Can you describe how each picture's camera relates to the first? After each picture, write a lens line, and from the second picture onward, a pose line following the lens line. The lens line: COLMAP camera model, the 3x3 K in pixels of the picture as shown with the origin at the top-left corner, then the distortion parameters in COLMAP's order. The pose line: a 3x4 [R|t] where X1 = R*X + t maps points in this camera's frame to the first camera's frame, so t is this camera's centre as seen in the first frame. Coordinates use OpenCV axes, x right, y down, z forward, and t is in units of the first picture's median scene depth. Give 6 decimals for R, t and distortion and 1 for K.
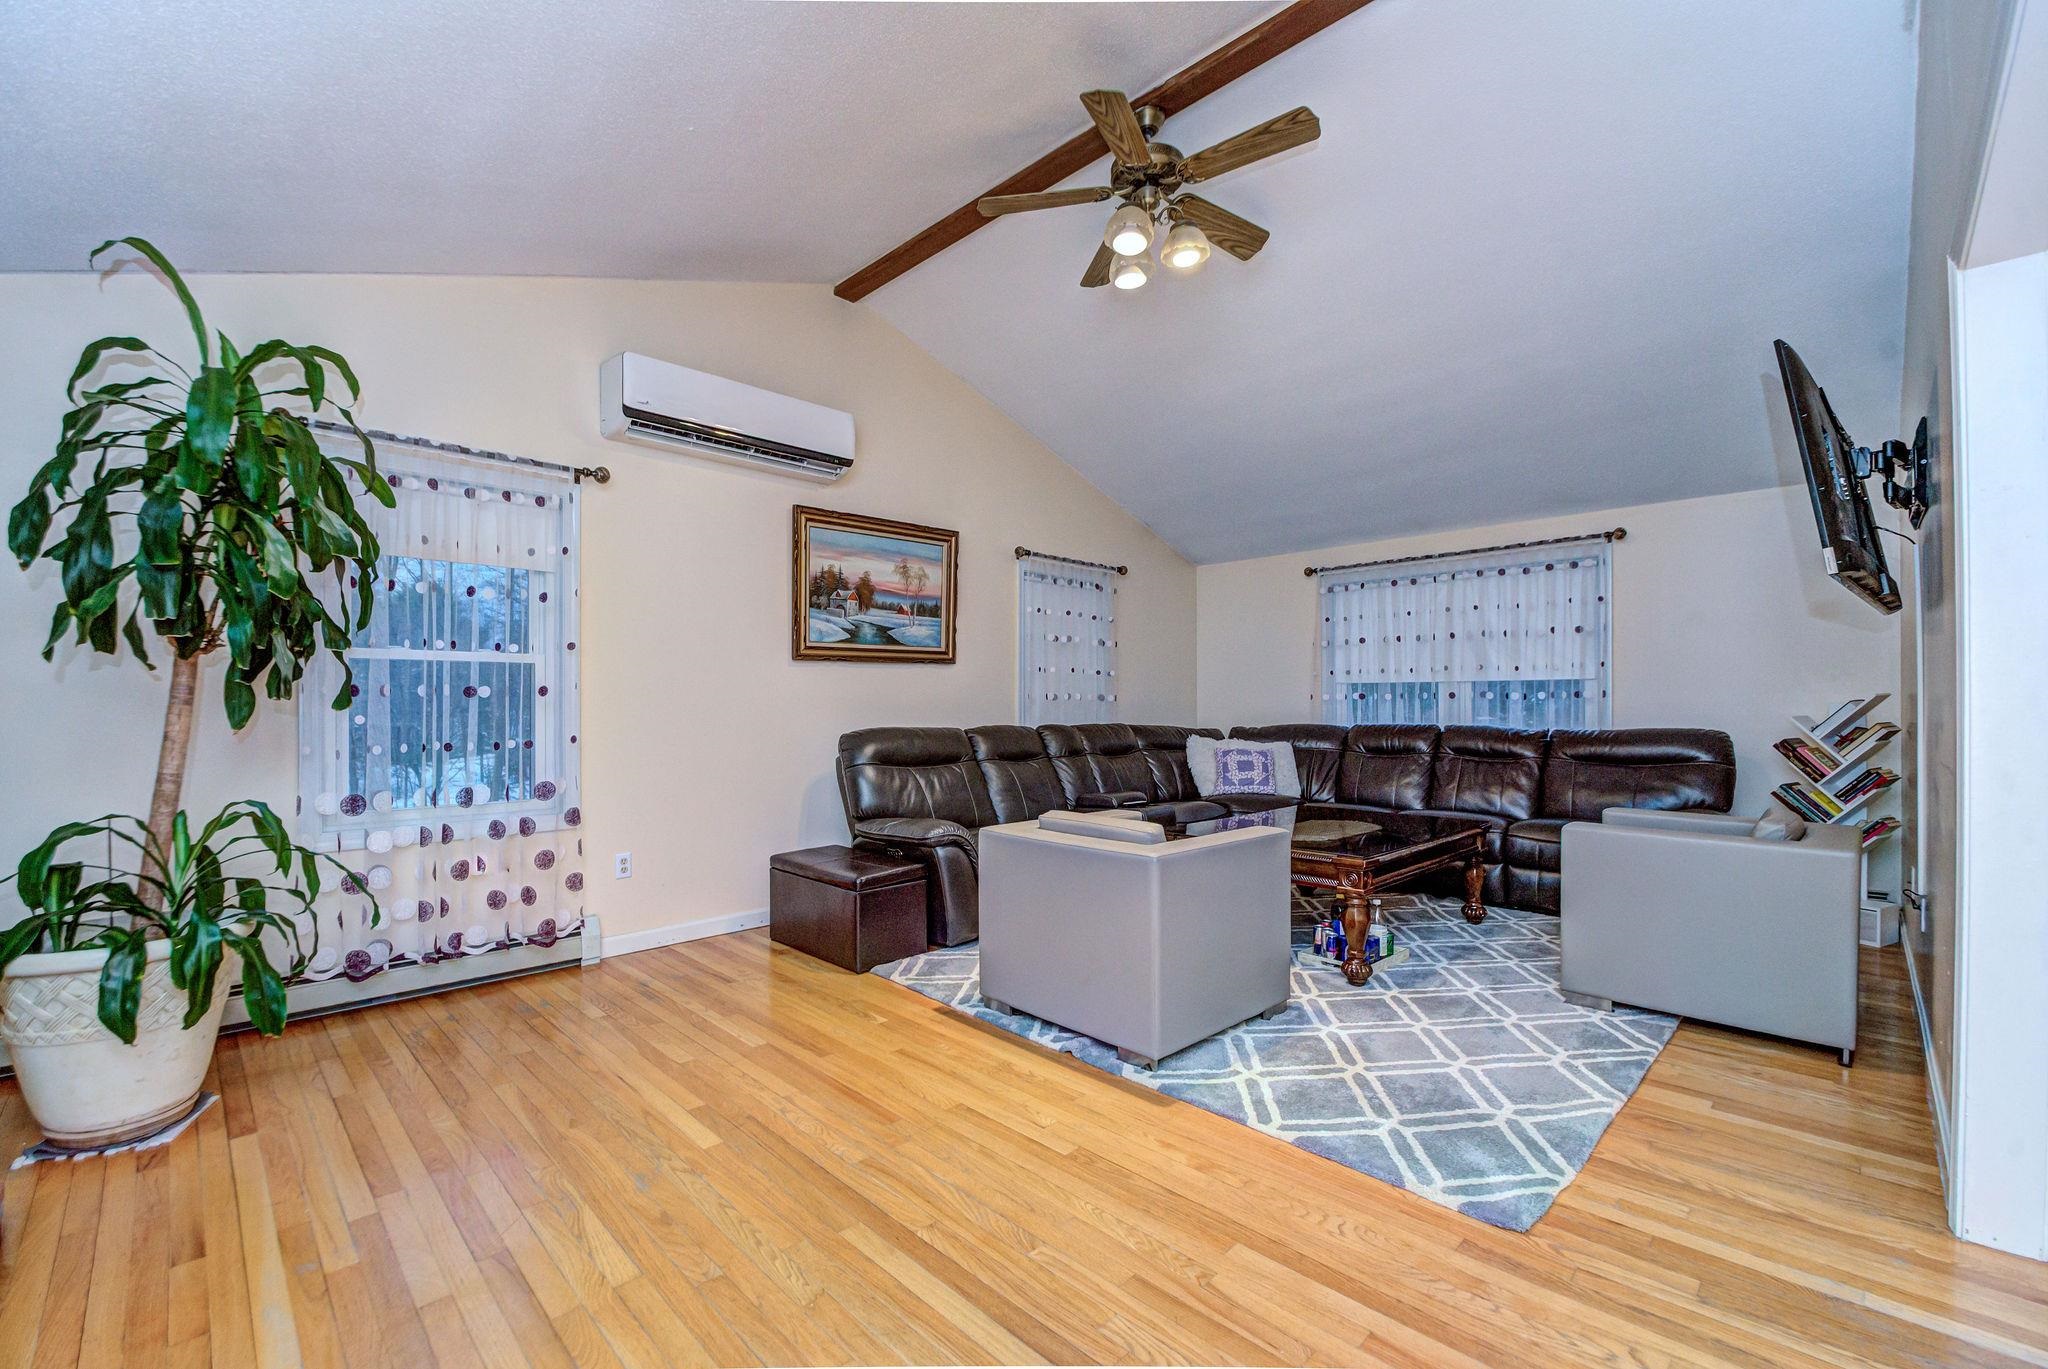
lens RADIAL K [[863.6, 0, 1016.4], [0, 863.6, 697.7], [0, 0, 1]] dist [-0.007948, -0.004885]
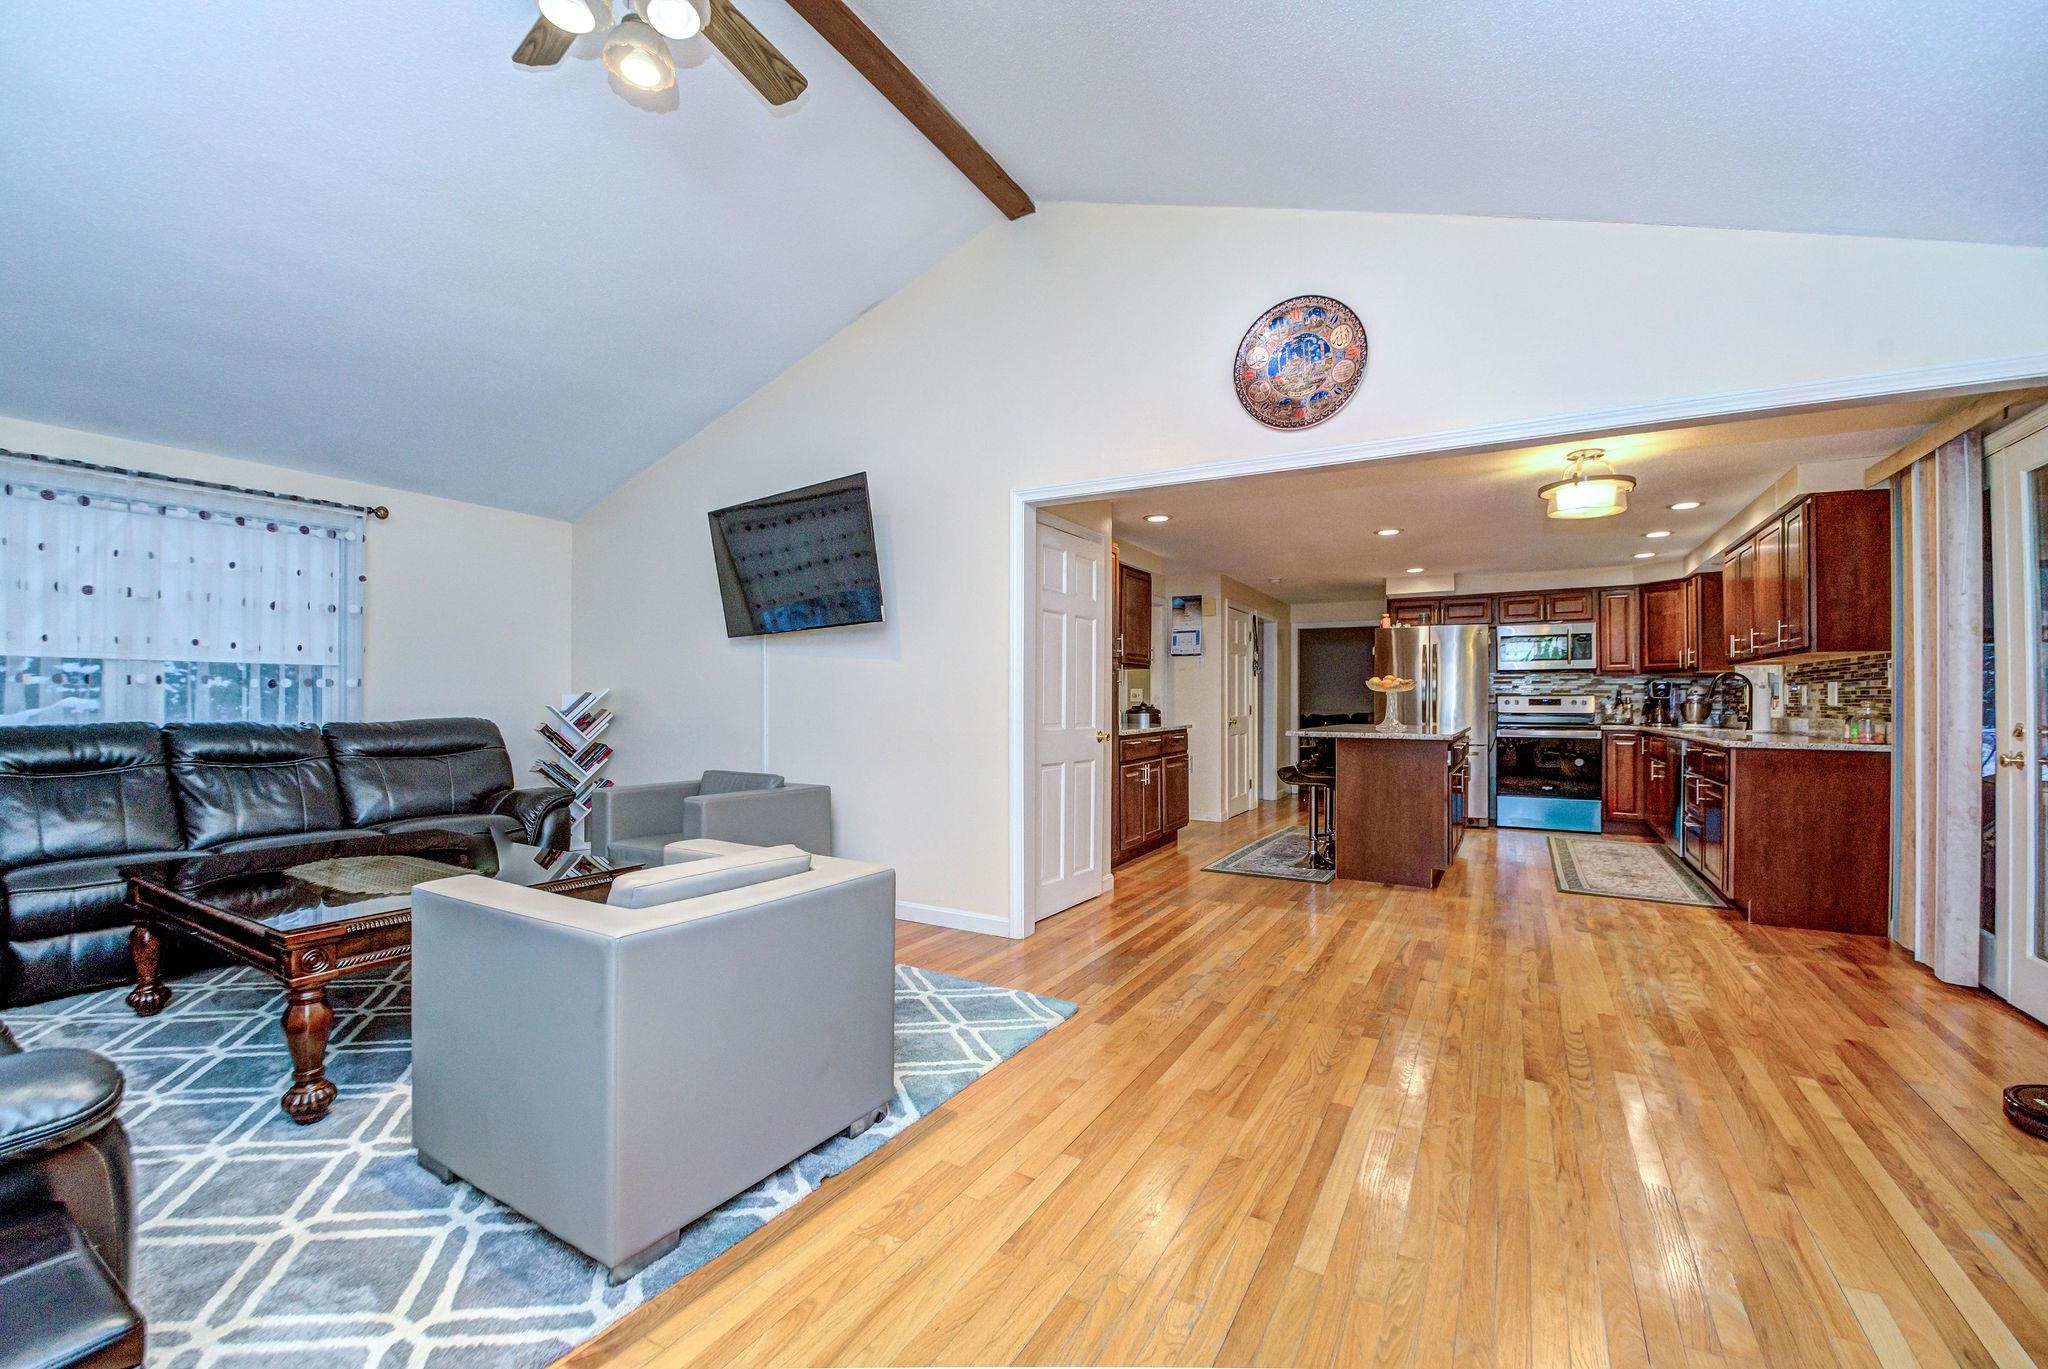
lens RADIAL K [[819.2, 0, 1016.8], [0, 819.2, 704.1], [0, 0, 1]] dist [-0.009200, -0.000182]
pose [[-0.247596, -0.005842, 0.968846, -0.380843], [-0.016627, 0.999860, 0.001780, 0.006058], [-0.968721, -0.015669, -0.247658, 0.608224]]
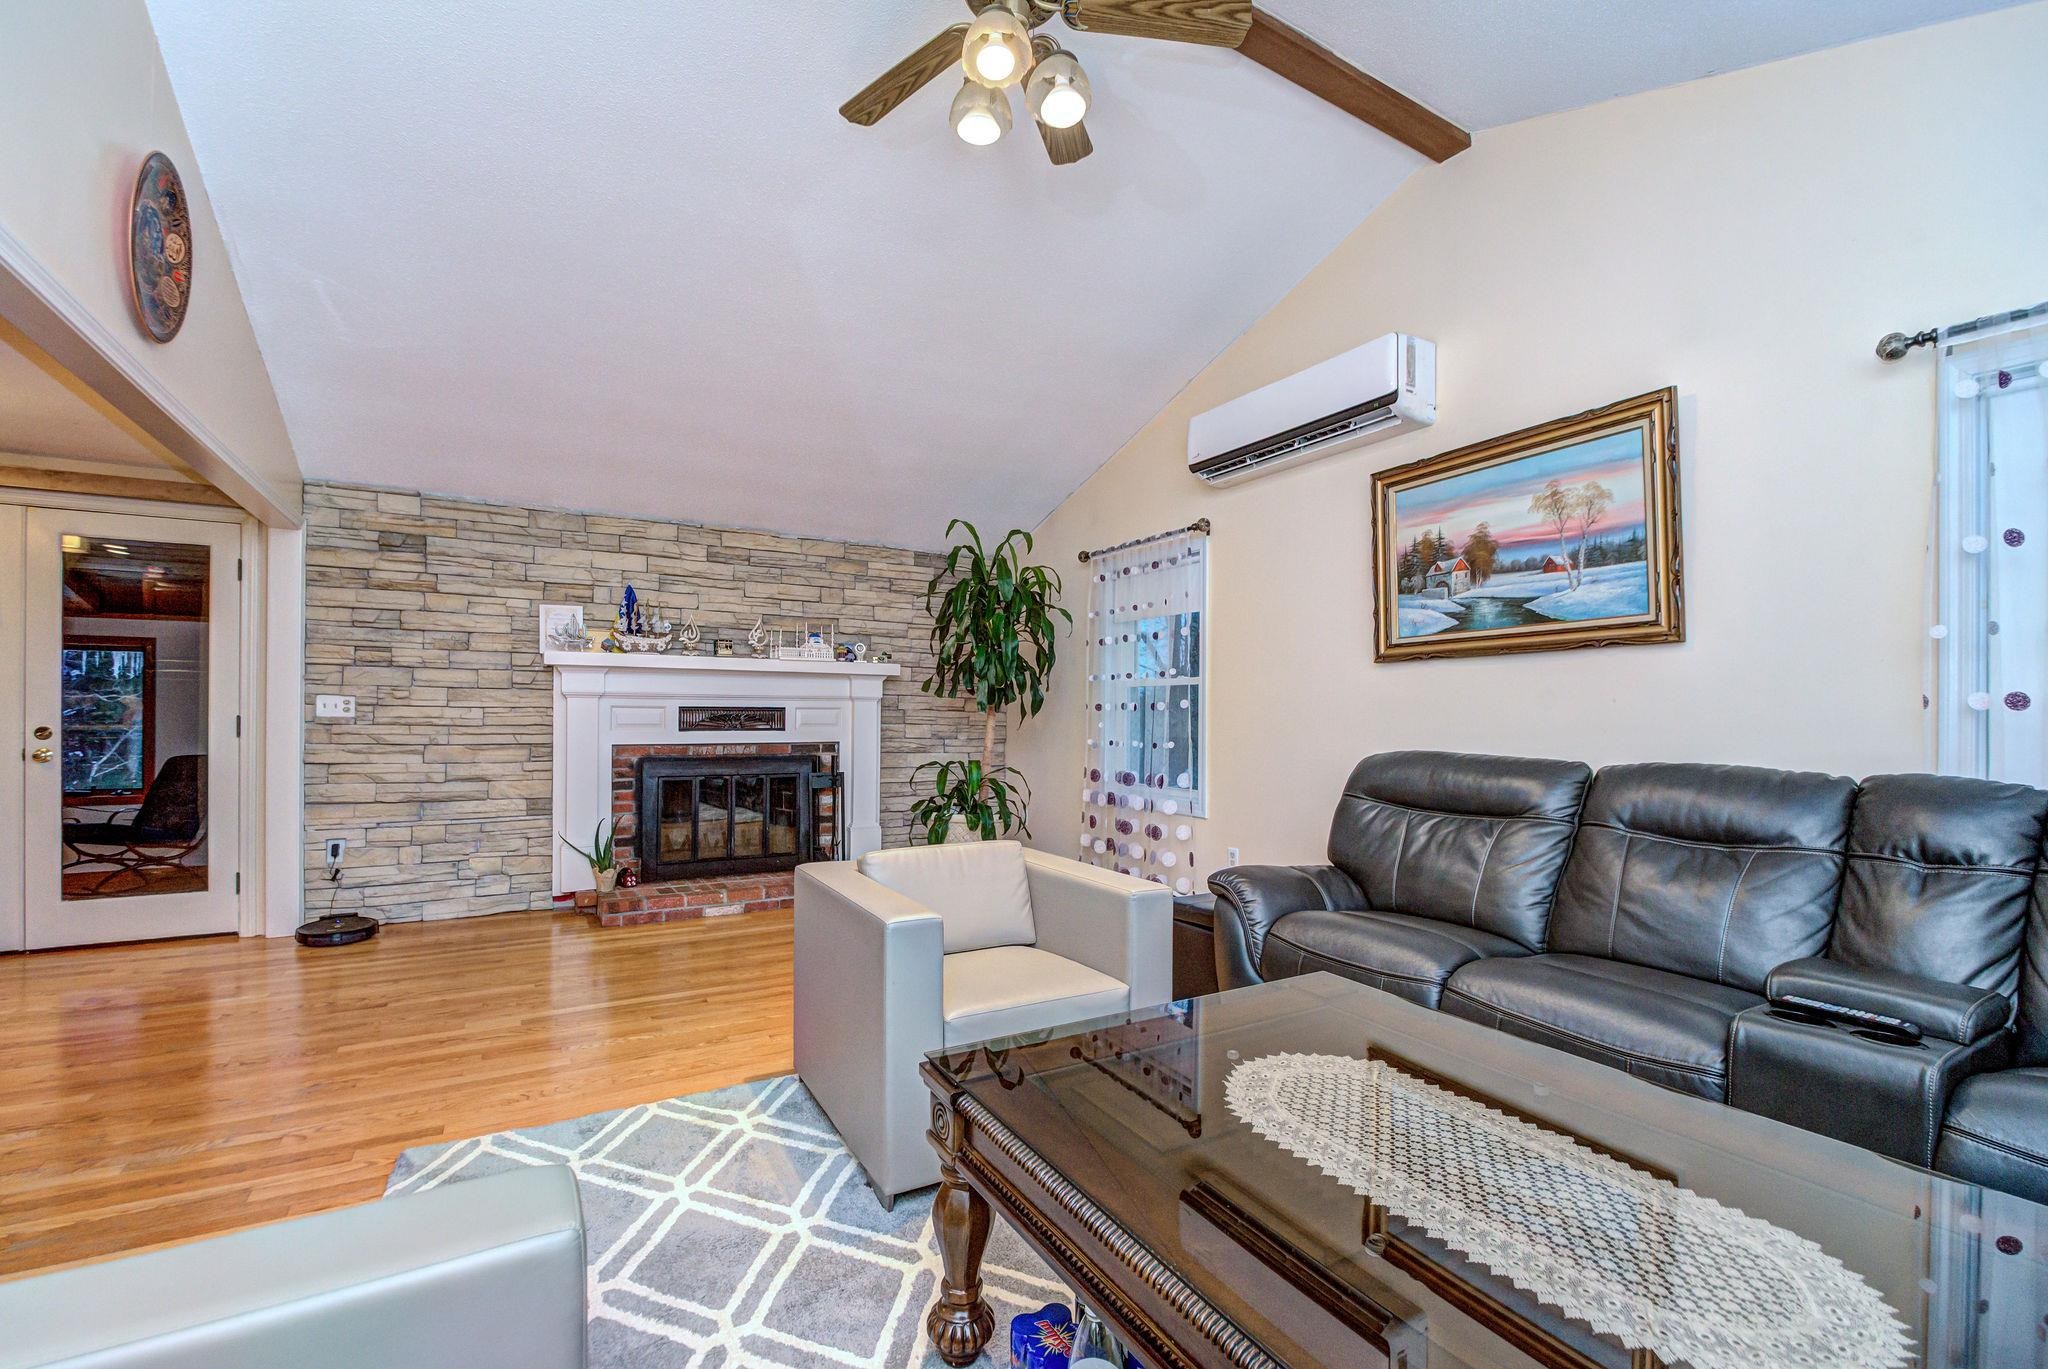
lens RADIAL K [[863.6, 0, 1010.1], [0, 863.6, 695.0], [0, 0, 1]] dist [-0.007948, -0.004885]
pose [[-0.256272, -0.020629, -0.966385, 0.597411], [0.005366, 0.999726, -0.022764, 0.002794], [0.966590, -0.011019, -0.256091, 0.842316]]
